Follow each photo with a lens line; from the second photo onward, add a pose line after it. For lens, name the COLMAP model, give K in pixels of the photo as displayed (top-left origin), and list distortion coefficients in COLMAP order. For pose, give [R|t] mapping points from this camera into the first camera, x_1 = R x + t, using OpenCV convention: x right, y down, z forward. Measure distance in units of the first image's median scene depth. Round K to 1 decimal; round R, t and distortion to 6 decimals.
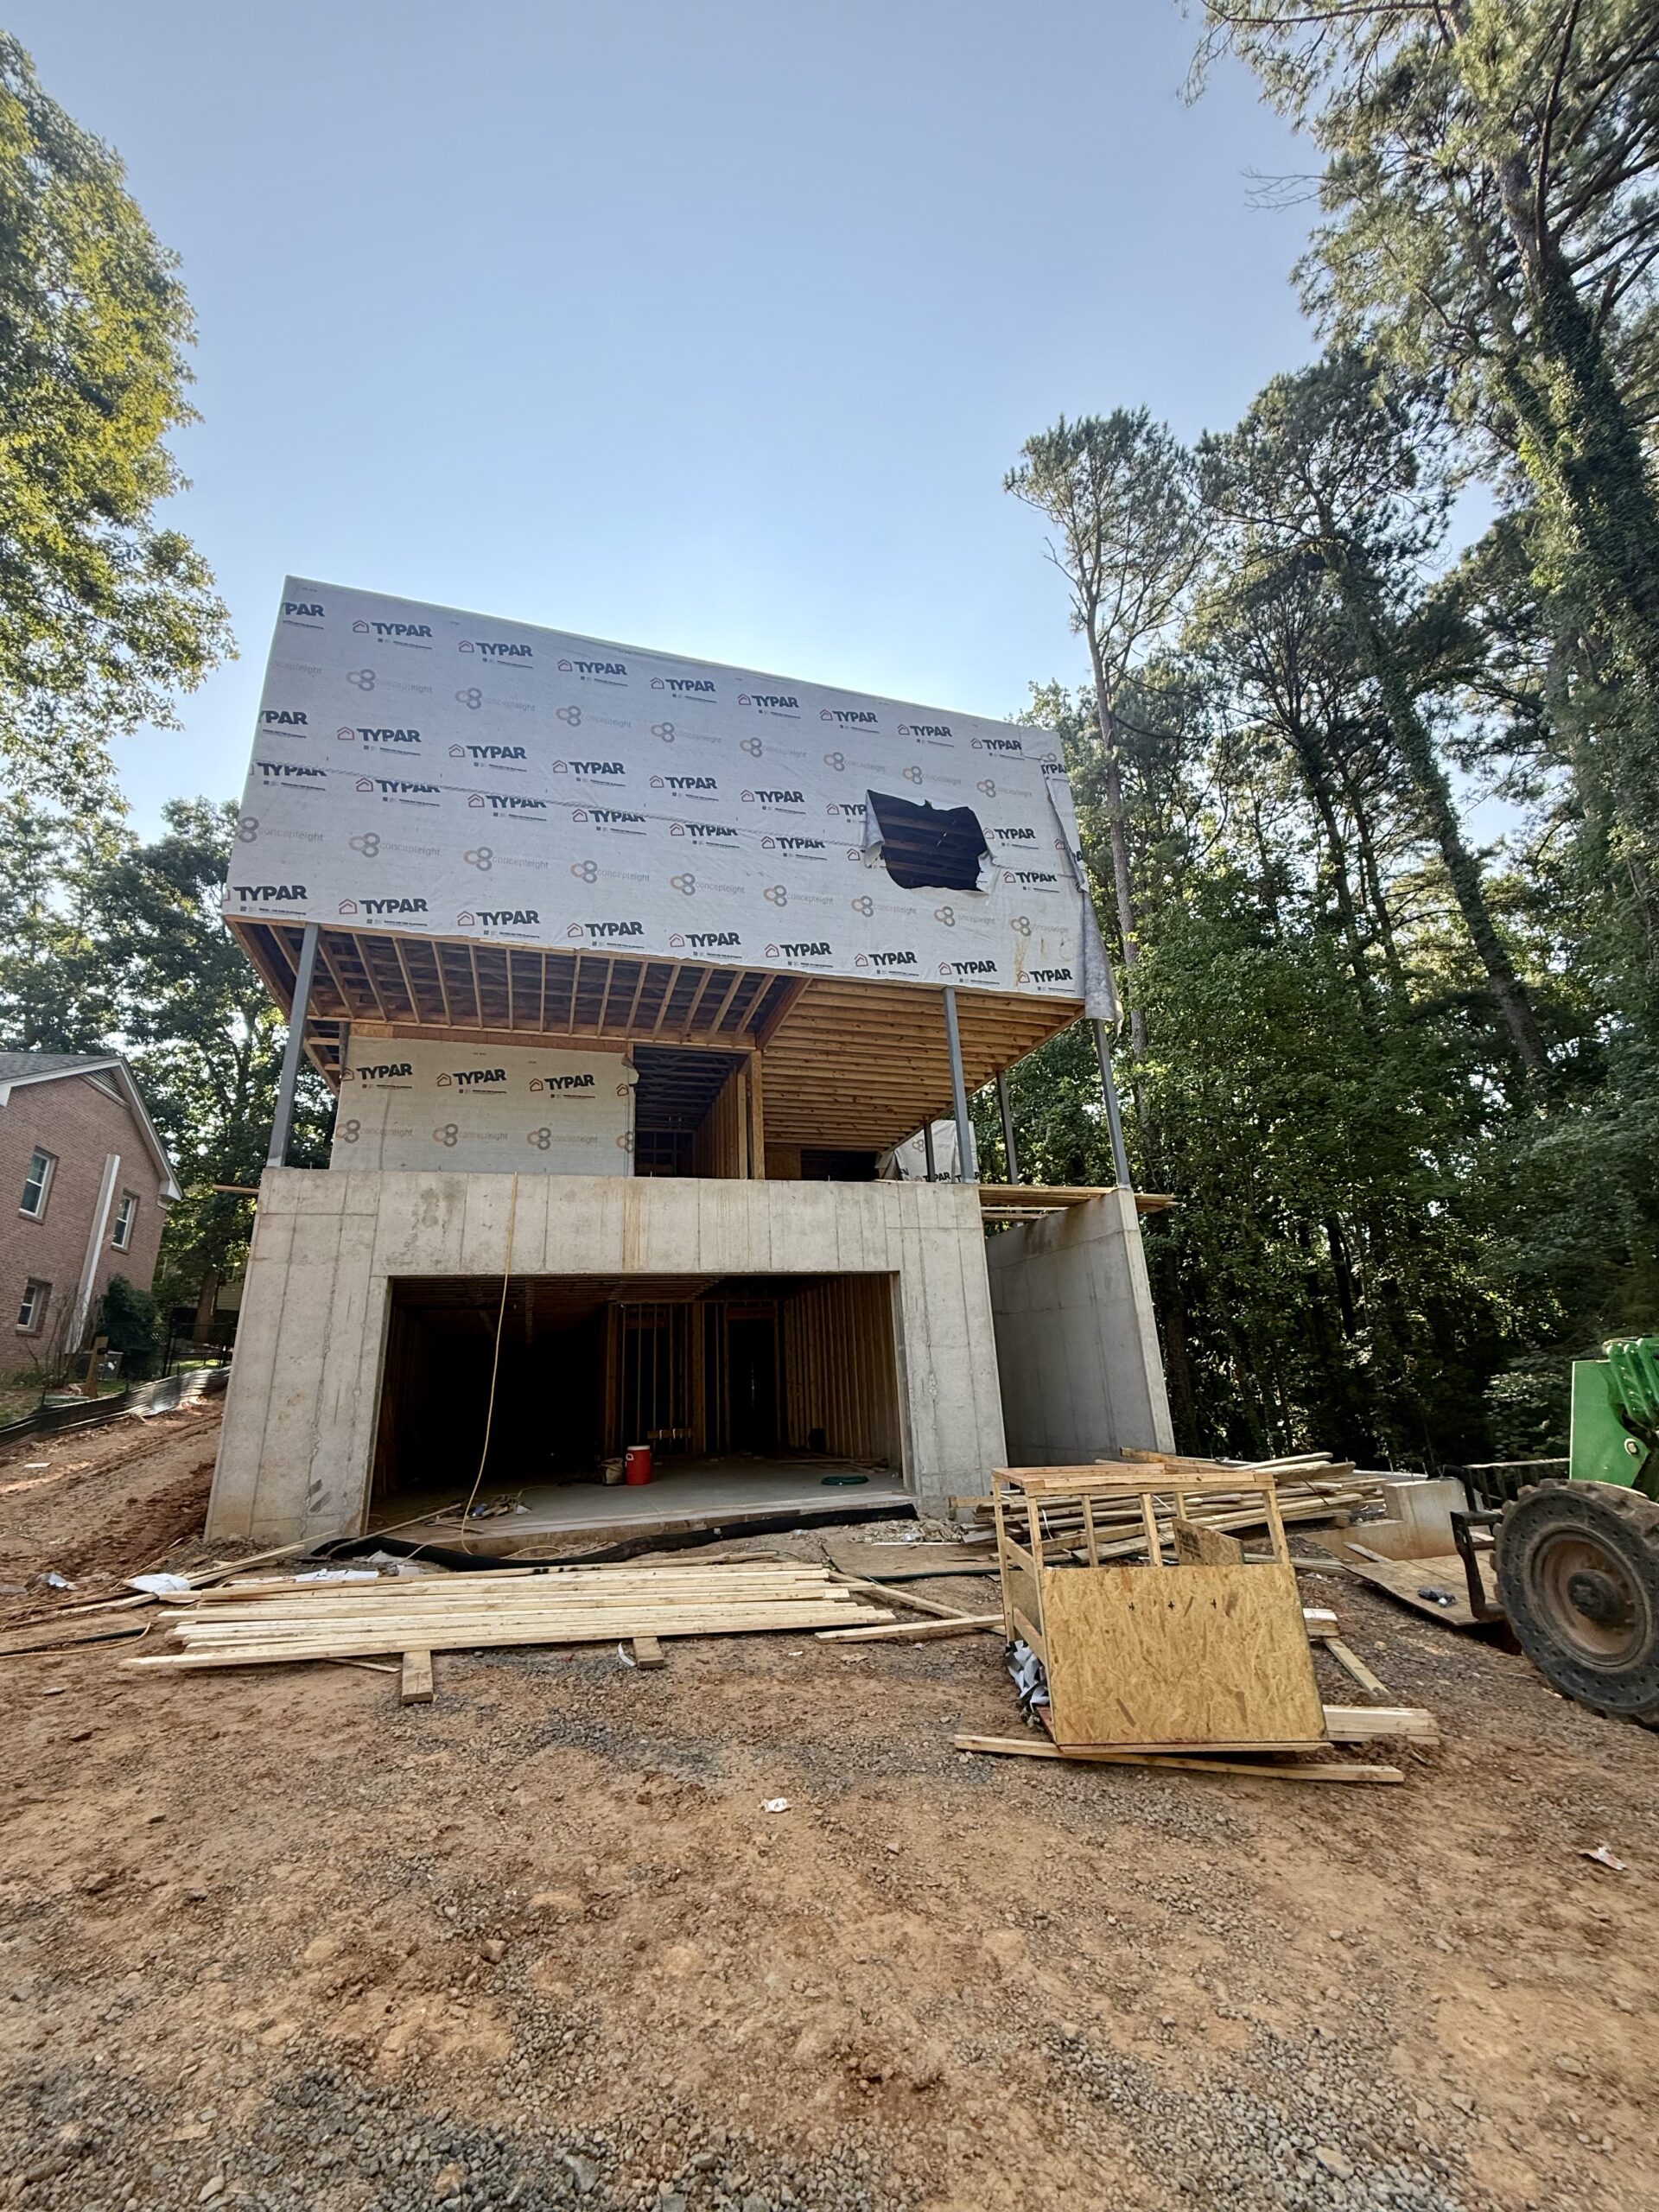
lens RADIAL K [[868.7, 0, 832.7], [0, 868.7, 1106.1], [0, 0, 1]] dist [-0.005174, 0.000566]
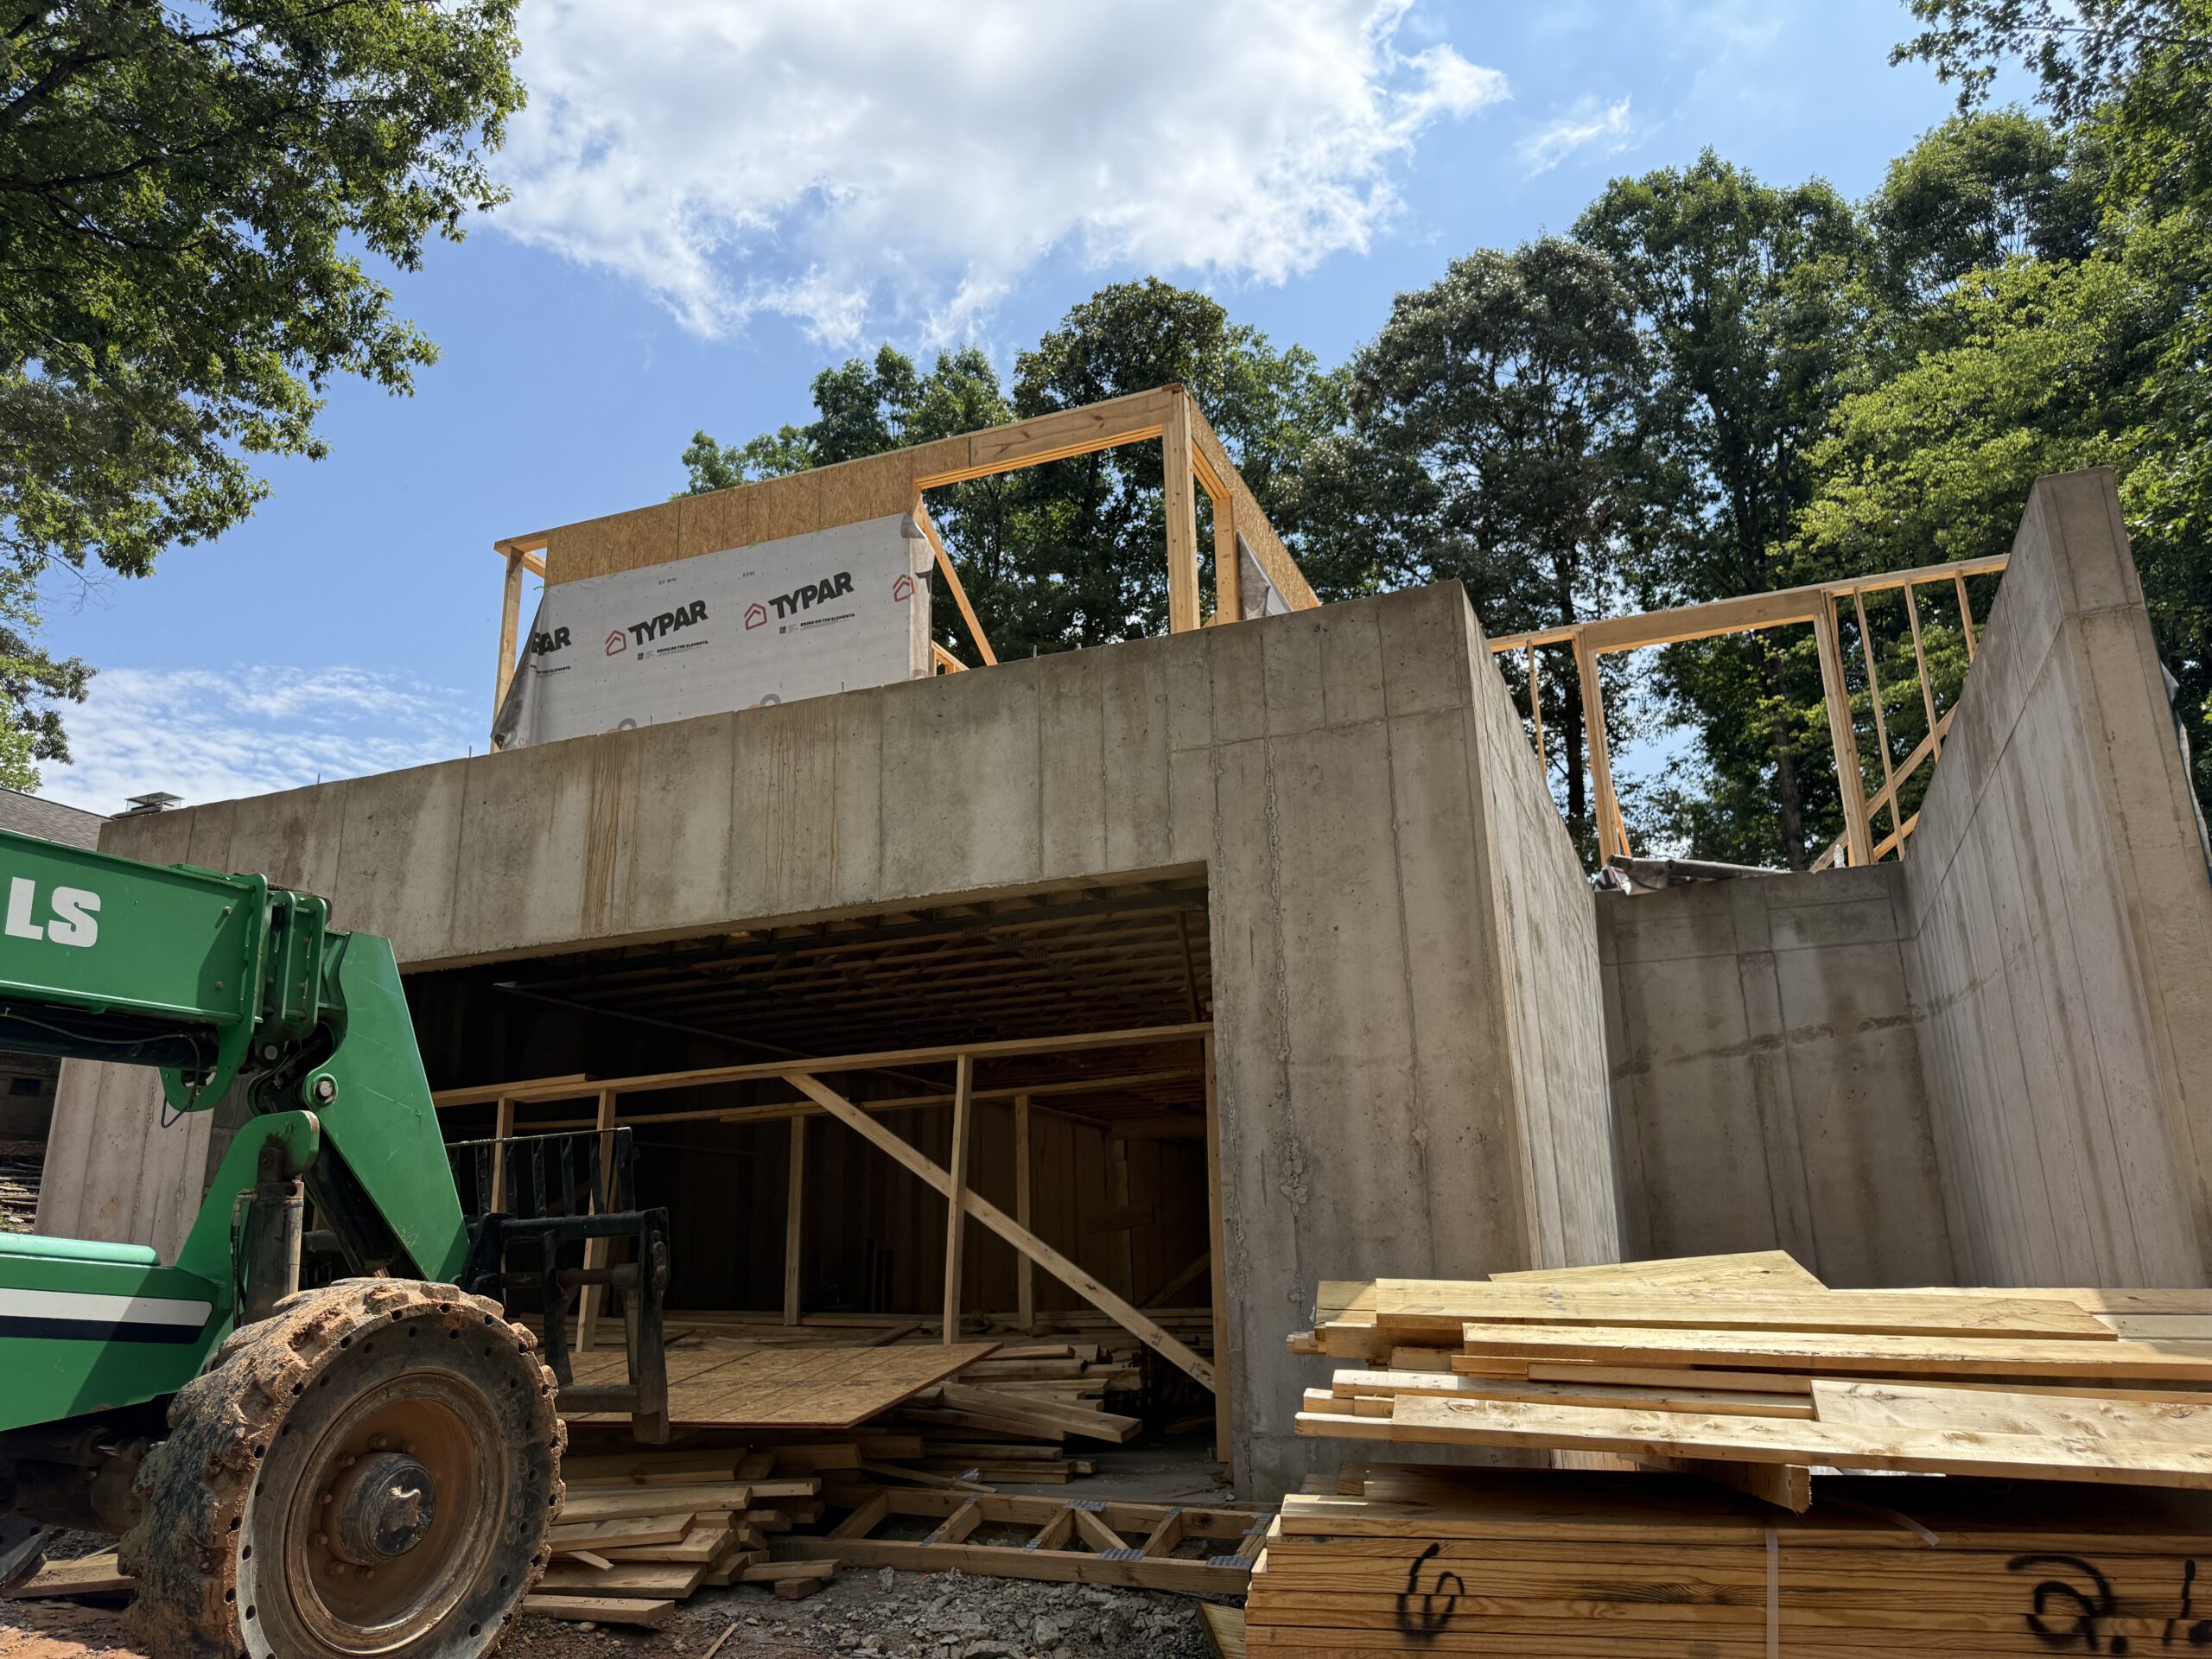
lens RADIAL K [[1540.7, 0, 1123.6], [0, 1540.7, 828.5], [0, 0, 1]] dist [0.130420, -0.199867]
pose [[0.776152, -0.149901, -0.612468, 0.388928], [0.184539, 0.982803, -0.006683, 0.153634], [0.602937, -0.107837, 0.790467, 0.420434]]
